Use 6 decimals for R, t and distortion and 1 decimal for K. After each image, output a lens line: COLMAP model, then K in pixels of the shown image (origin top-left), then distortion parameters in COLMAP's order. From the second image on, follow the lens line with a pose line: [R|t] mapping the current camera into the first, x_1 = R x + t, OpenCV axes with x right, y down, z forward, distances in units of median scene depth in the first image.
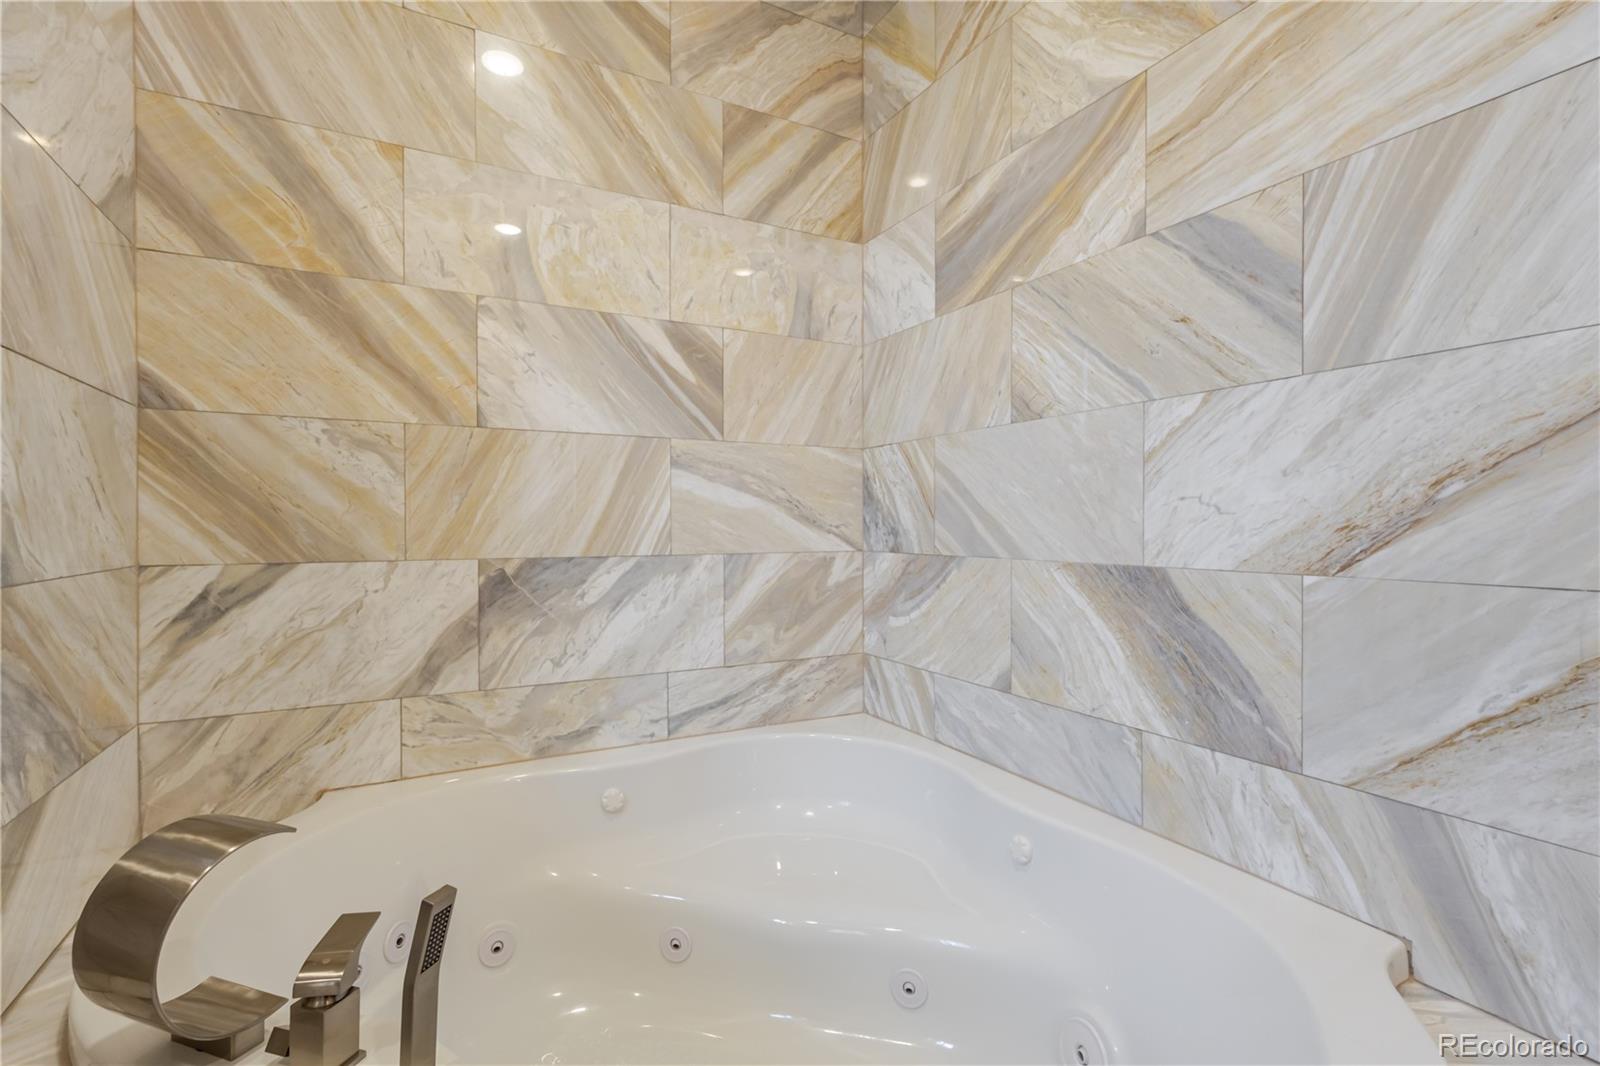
lens RADIAL K [[731.5, 0, 789.0], [0, 731.5, 532.4], [0, 0, 1]] dist [-0.003059, 0.002628]
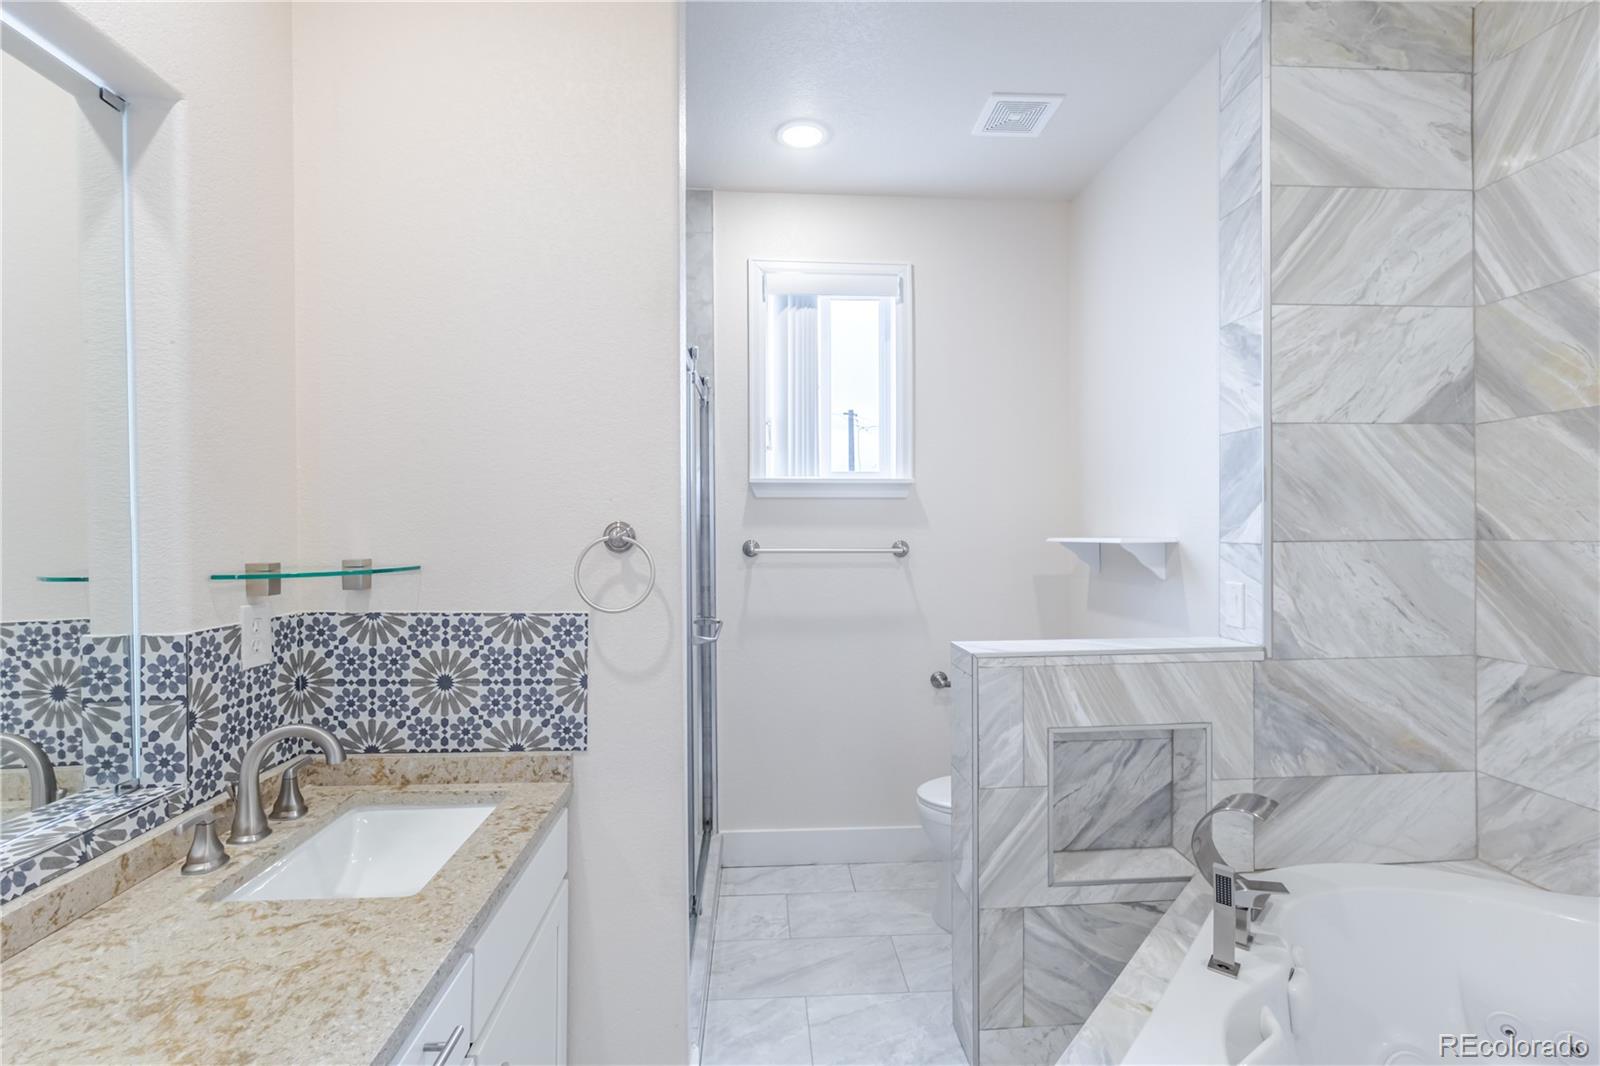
lens RADIAL K [[731.5, 0, 799.1], [0, 731.5, 530.1], [0, 0, 1]] dist [-0.003059, 0.002628]
pose [[-0.418923, 0.001870, -0.908020, 0.877410], [-0.000034, 0.999998, 0.002076, -0.189661], [0.908022, 0.000901, -0.418922, 0.413764]]
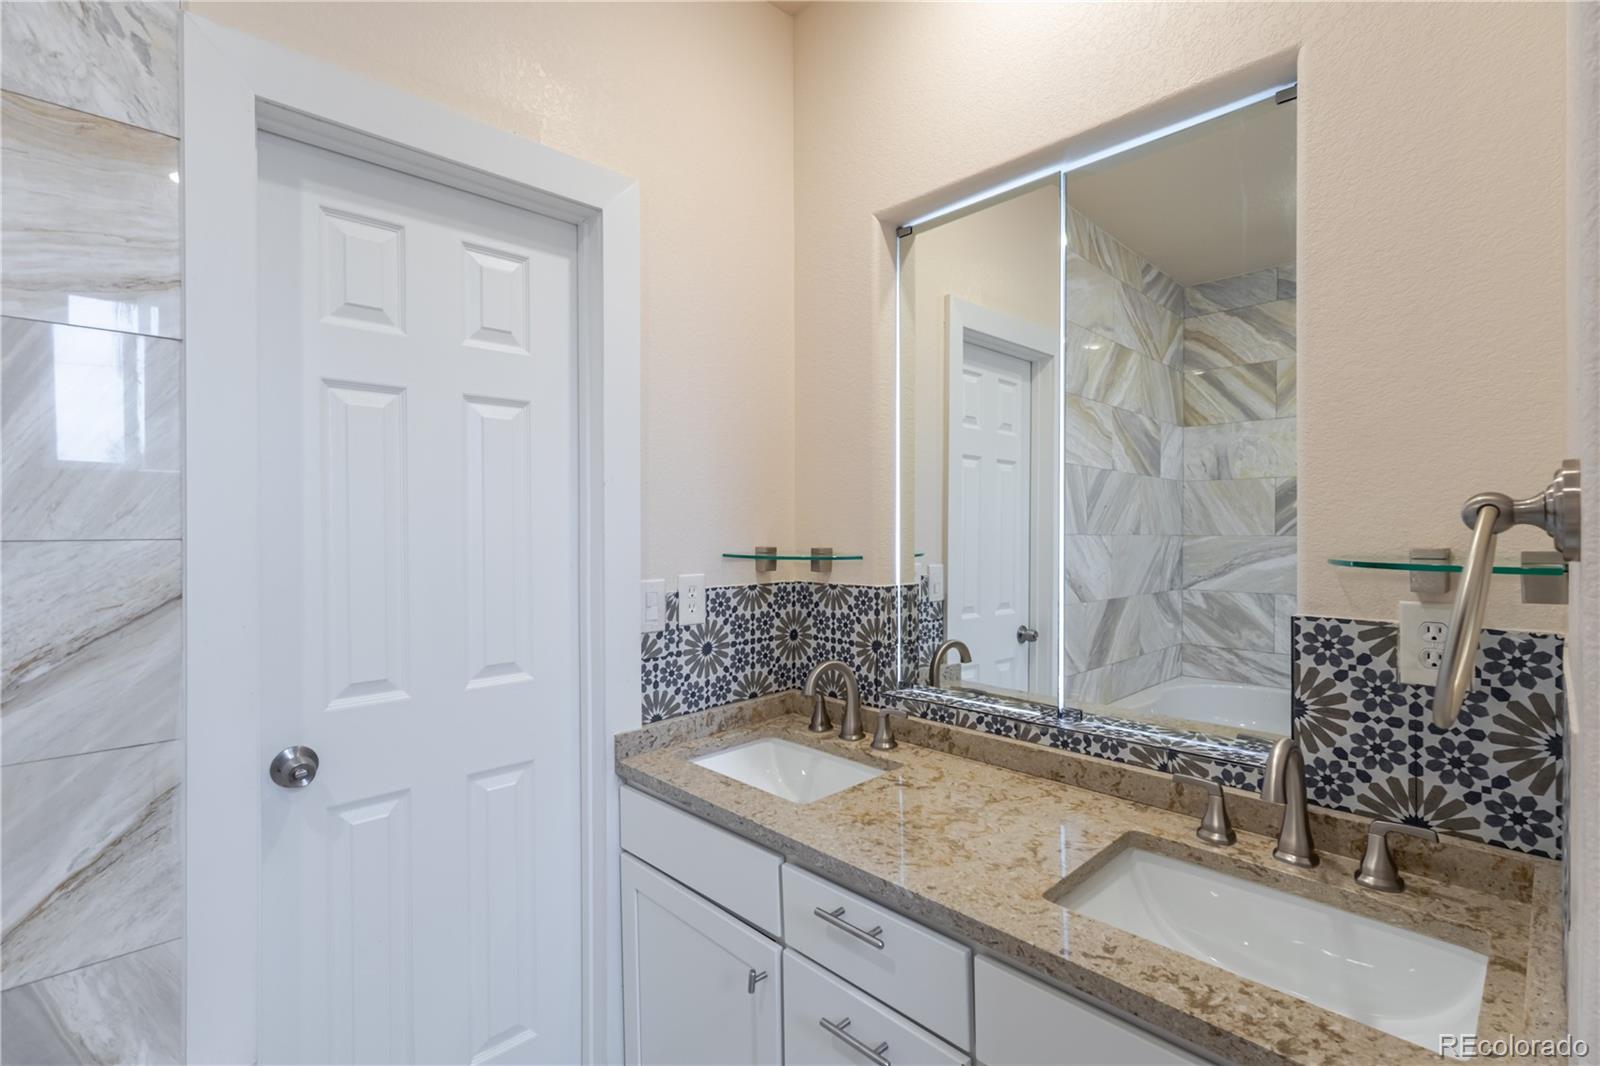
lens RADIAL K [[731.5, 0, 801.2], [0, 731.5, 530.8], [0, 0, 1]] dist [-0.003059, 0.002628]
pose [[-0.267576, -0.008018, 0.963503, -0.269296], [0.010031, 0.999888, 0.011106, -0.174921], [-0.963484, 0.012636, -0.267466, 0.141863]]
